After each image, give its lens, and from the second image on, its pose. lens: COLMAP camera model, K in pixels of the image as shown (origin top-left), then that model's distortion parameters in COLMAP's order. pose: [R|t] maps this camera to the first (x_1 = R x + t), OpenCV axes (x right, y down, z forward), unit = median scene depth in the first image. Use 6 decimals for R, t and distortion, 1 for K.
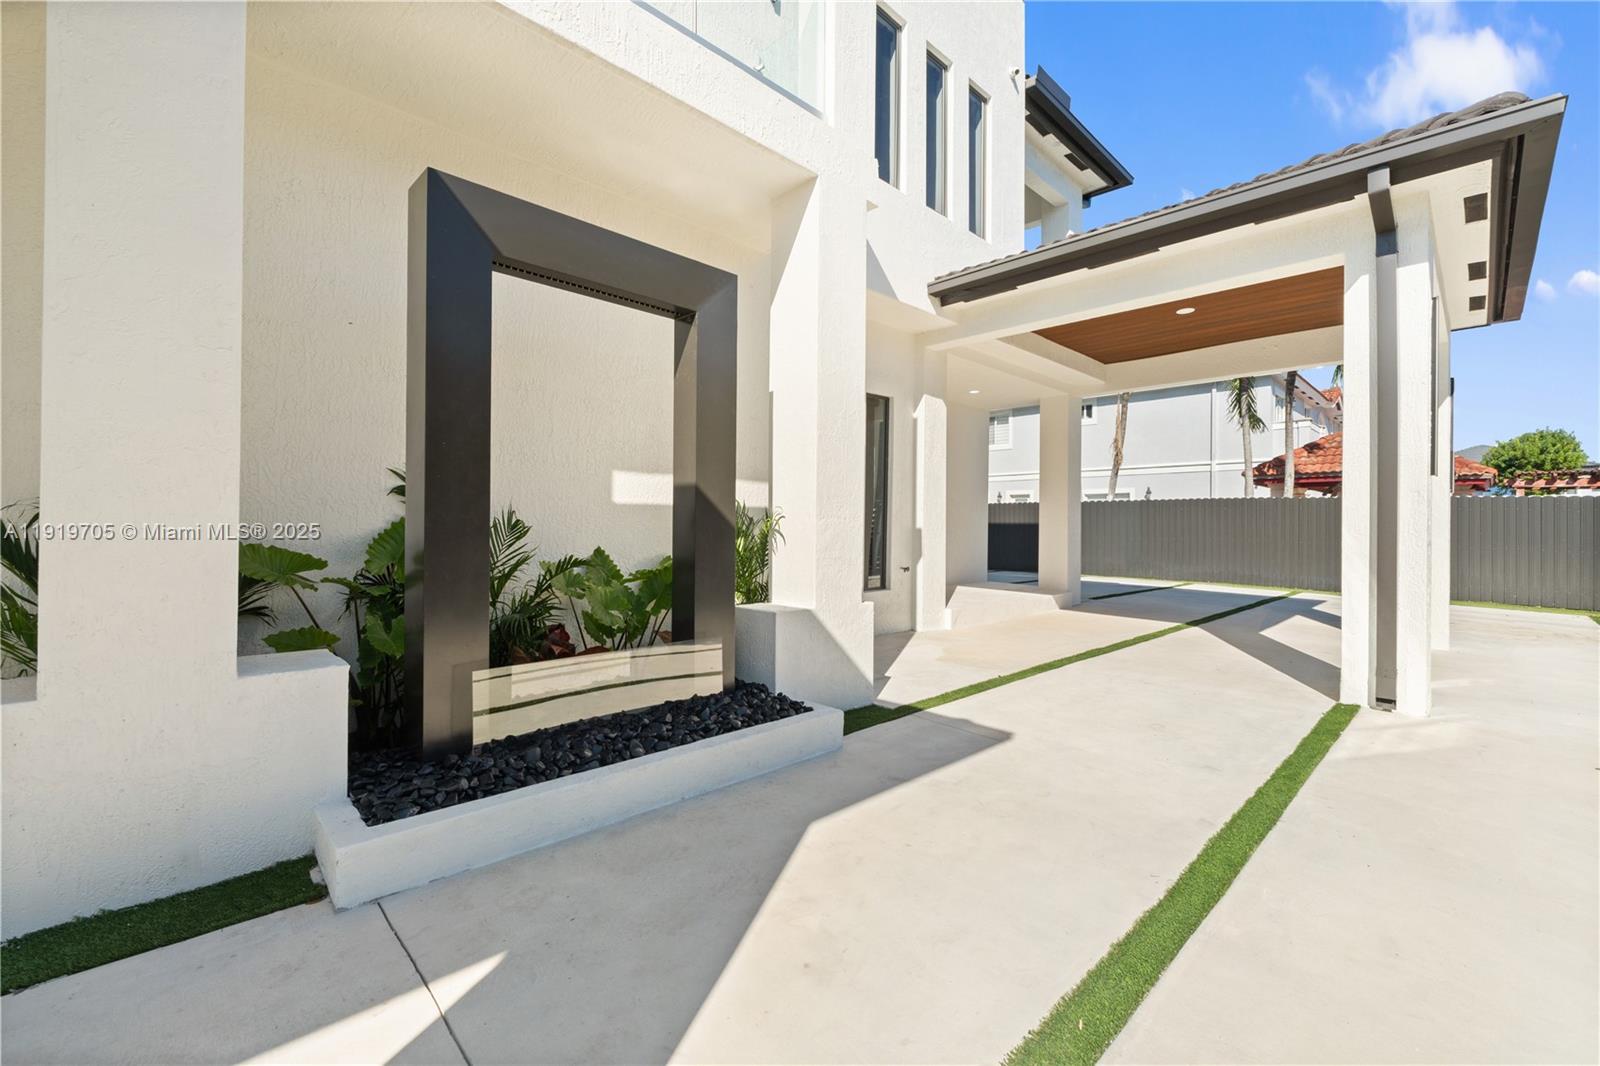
lens RADIAL K [[681.5, 0, 803.6], [0, 681.5, 527.9], [0, 0, 1]] dist [-0.001906, -0.000303]
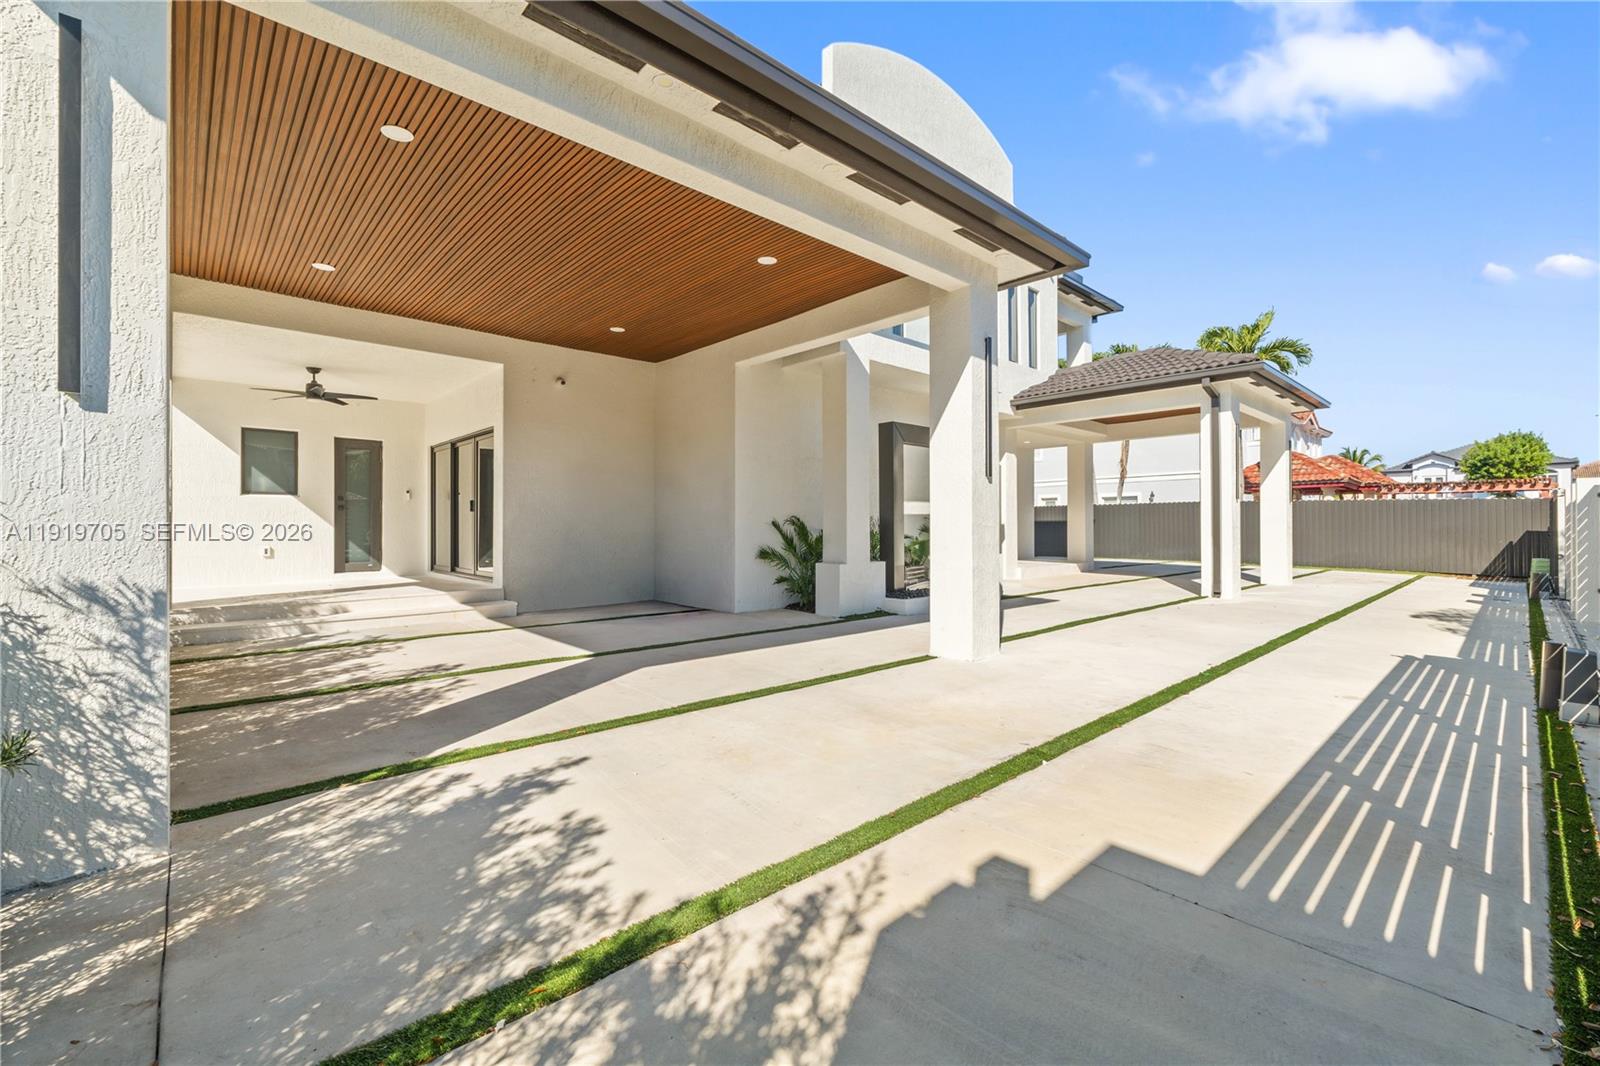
lens RADIAL K [[681.5, 0, 803.6], [0, 681.5, 527.9], [0, 0, 1]] dist [-0.001906, -0.000303]
pose [[0.999335, -0.012648, -0.034192, -0.524200], [0.012634, 0.999920, -0.000634, 0.007844], [0.034197, 0.000202, 0.999415, -1.477923]]
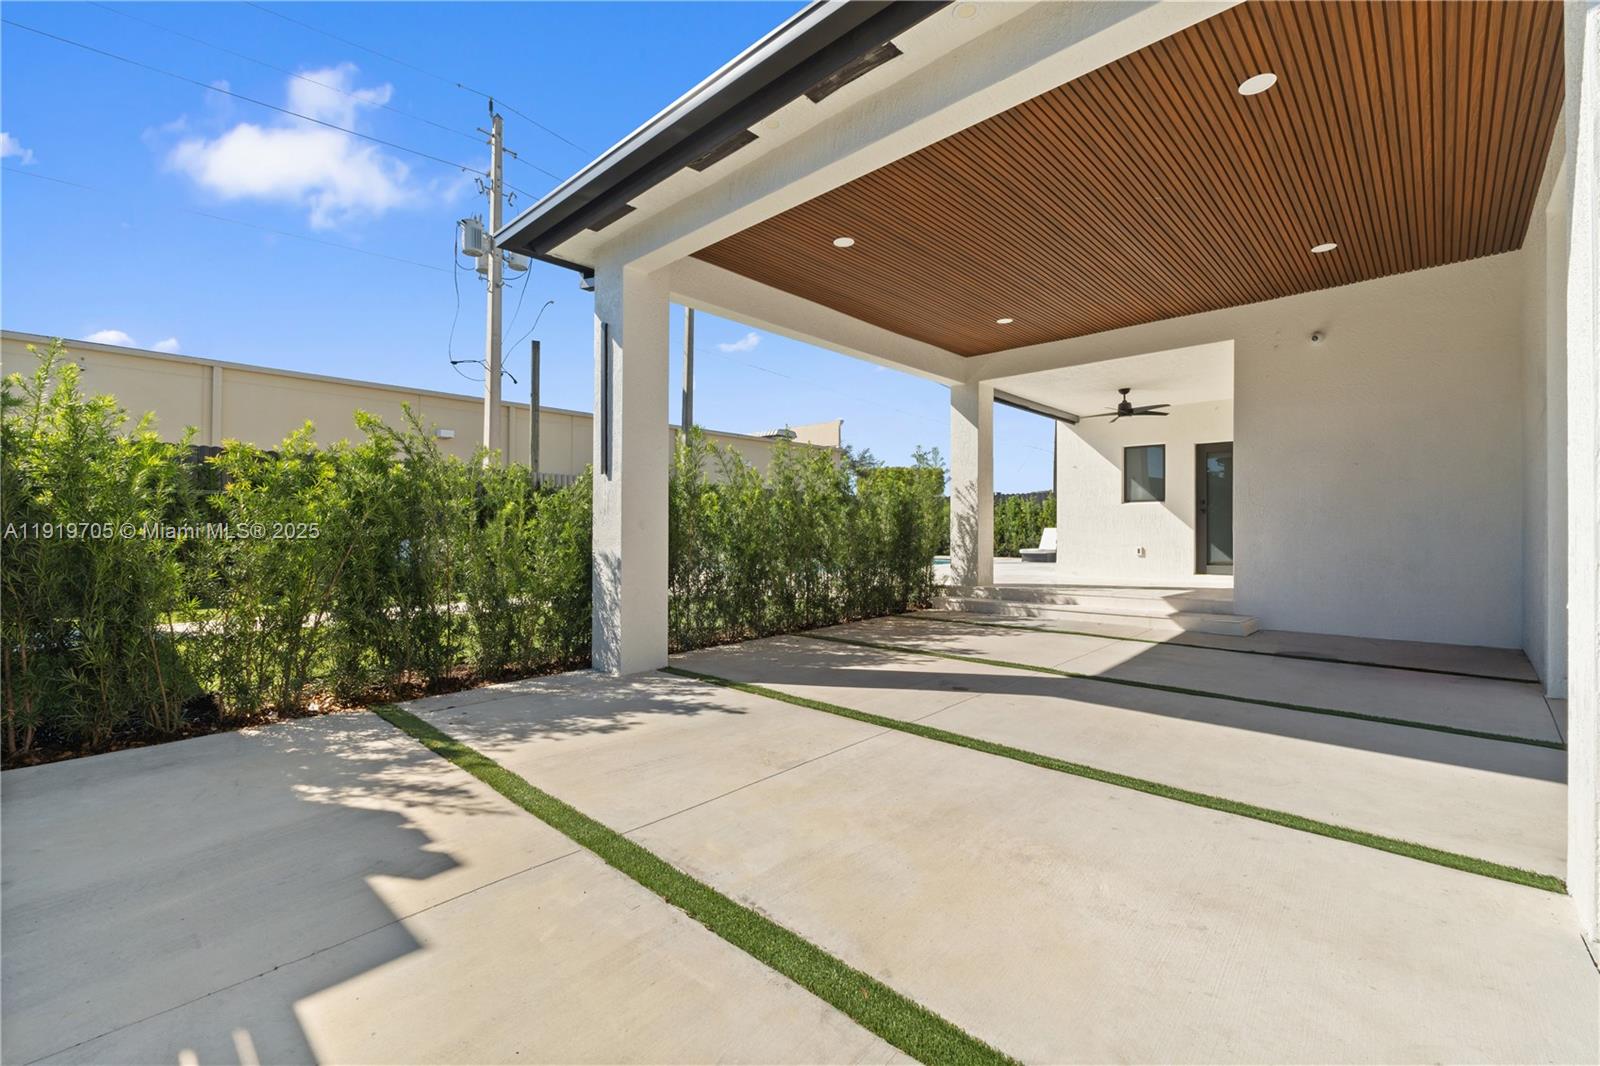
lens RADIAL K [[670.4, 0, 802.8], [0, 670.4, 530.2], [0, 0, 1]] dist [0.000072, -0.000048]
pose [[0.030908, -0.012790, -0.999440, 0.153723], [-0.001969, 0.999915, -0.012857, 0.016426], [0.999520, 0.002365, 0.030881, -0.668722]]
